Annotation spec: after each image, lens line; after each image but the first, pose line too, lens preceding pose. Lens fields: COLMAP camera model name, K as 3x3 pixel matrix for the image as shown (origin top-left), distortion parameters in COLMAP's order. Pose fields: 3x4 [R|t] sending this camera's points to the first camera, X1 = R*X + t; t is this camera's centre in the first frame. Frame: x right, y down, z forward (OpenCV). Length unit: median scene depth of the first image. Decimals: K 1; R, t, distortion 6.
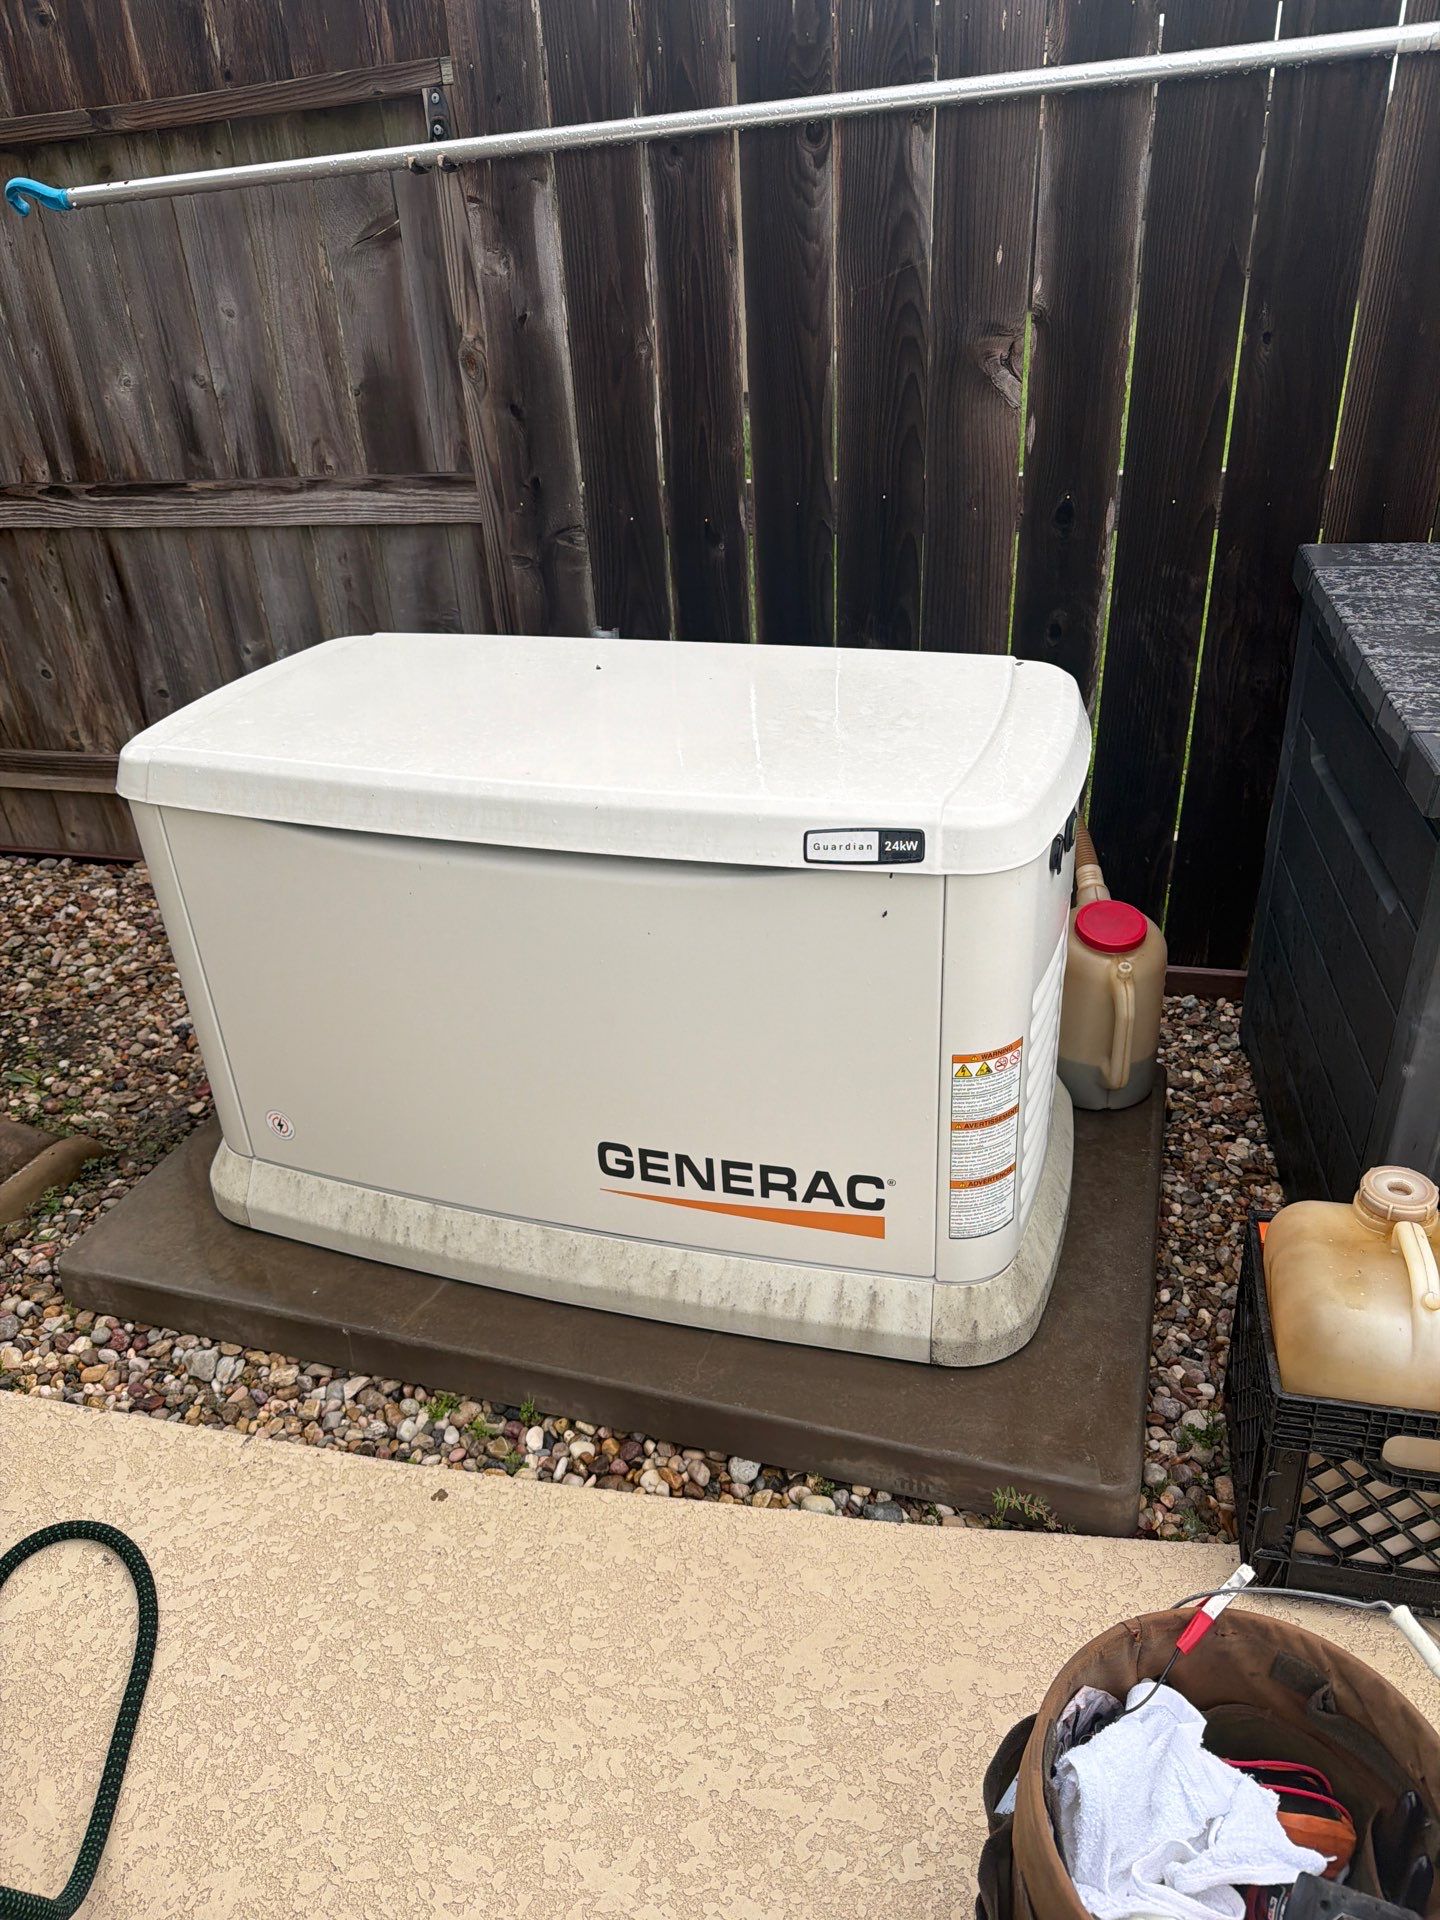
lens RADIAL K [[1406.9, 0, 723.4], [0, 1406.9, 1106.9], [0, 0, 1]] dist [-0.028804, -0.005207]
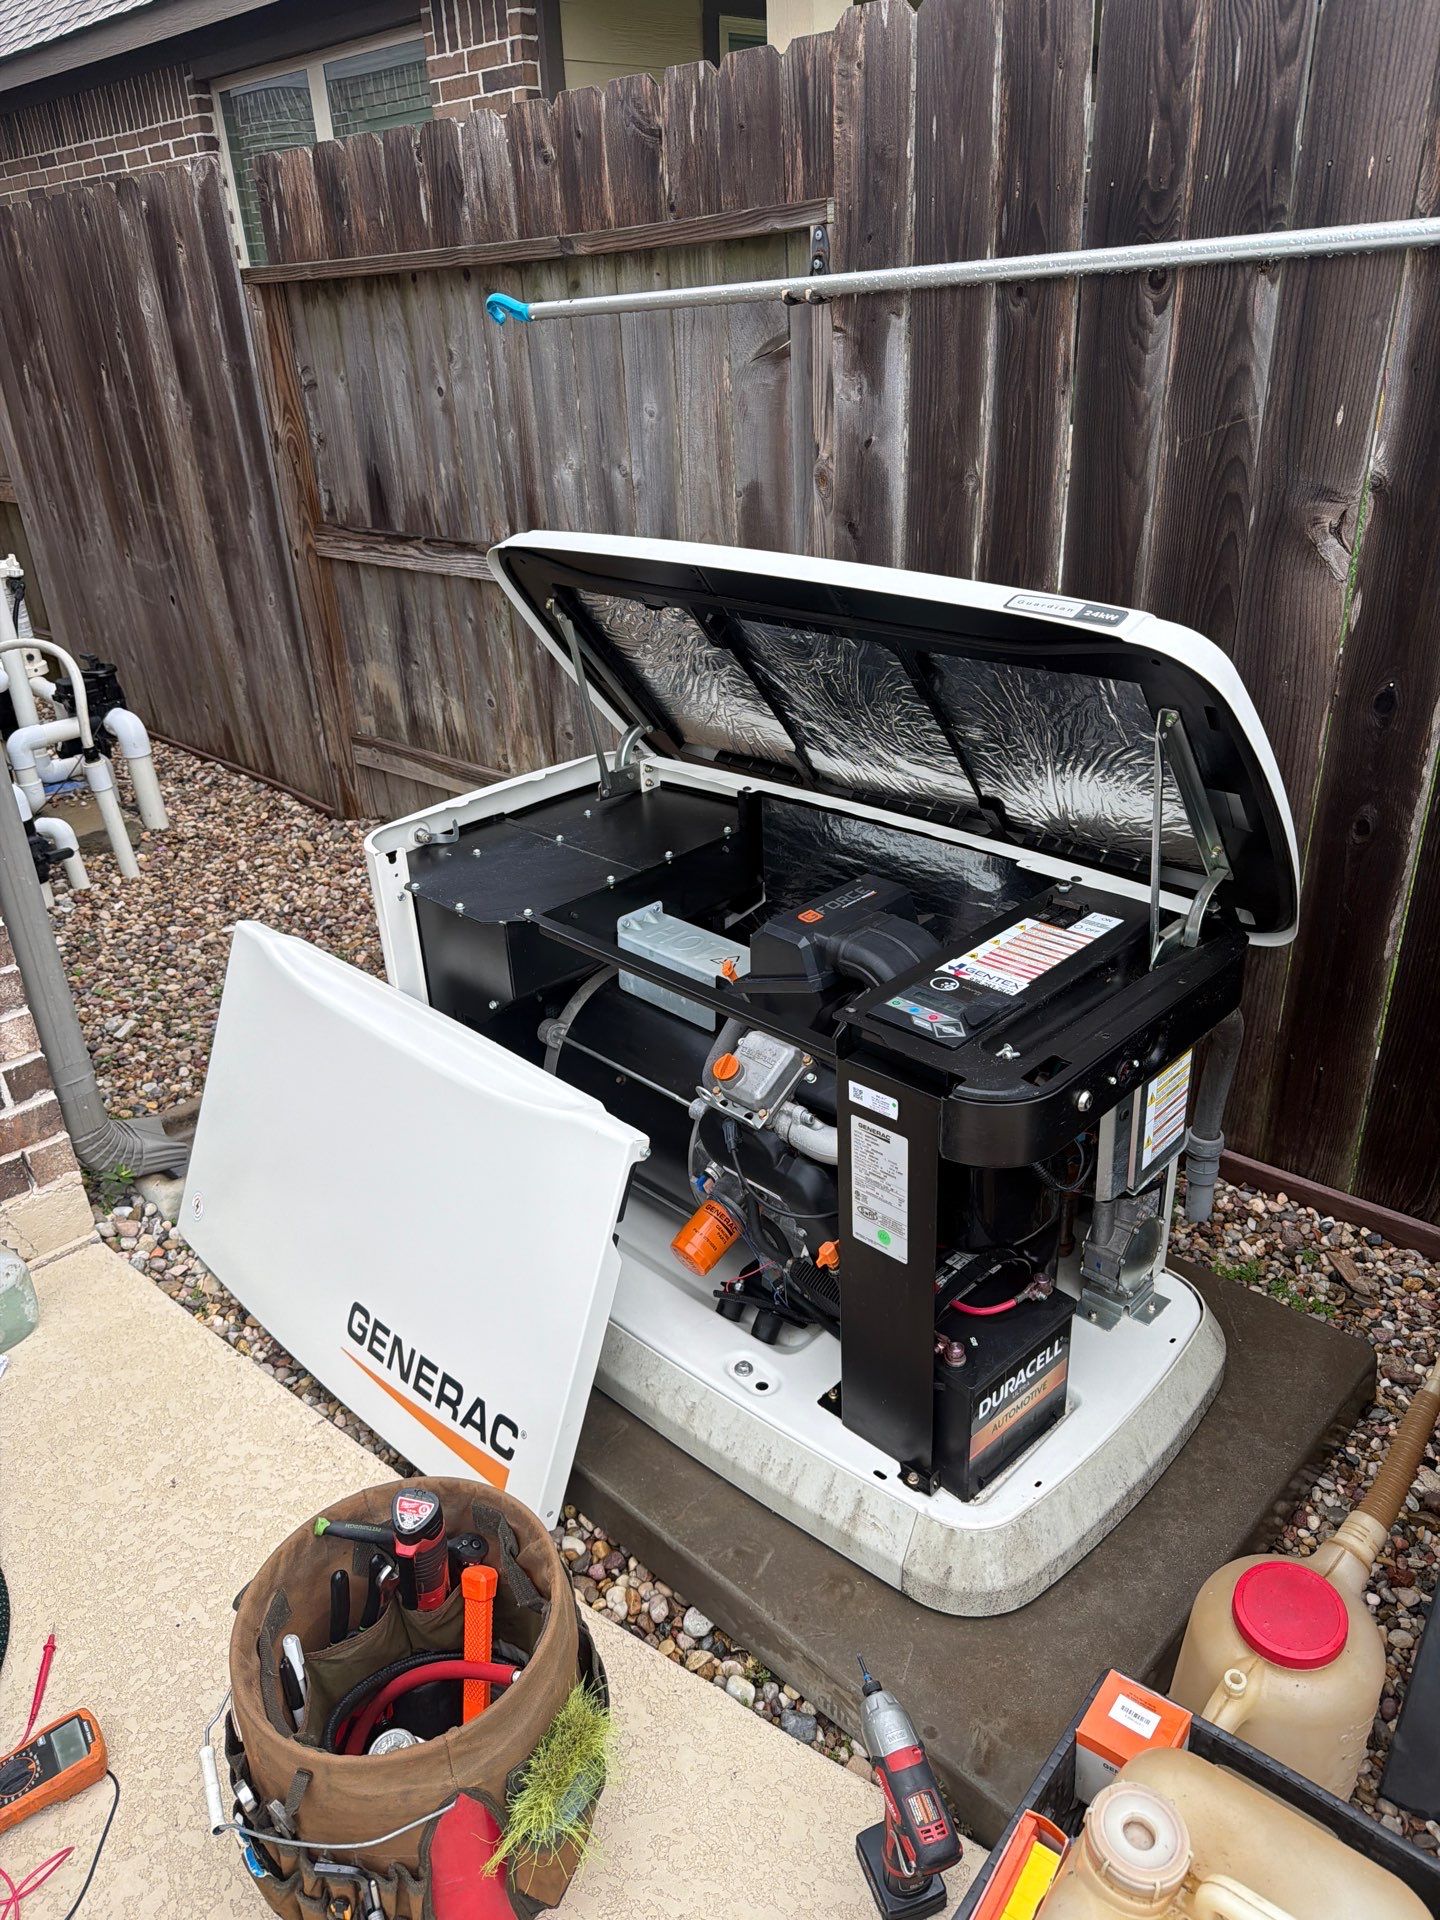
lens RADIAL K [[1395.7, 0, 724.0], [0, 1395.7, 1066.7], [0, 0, 1]] dist [-0.005424, -0.068983]
pose [[0.886941, 0.232569, -0.399057, 0.287307], [-0.244755, 0.969359, 0.020949, -0.126730], [0.391702, 0.079091, 0.916687, 0.068261]]
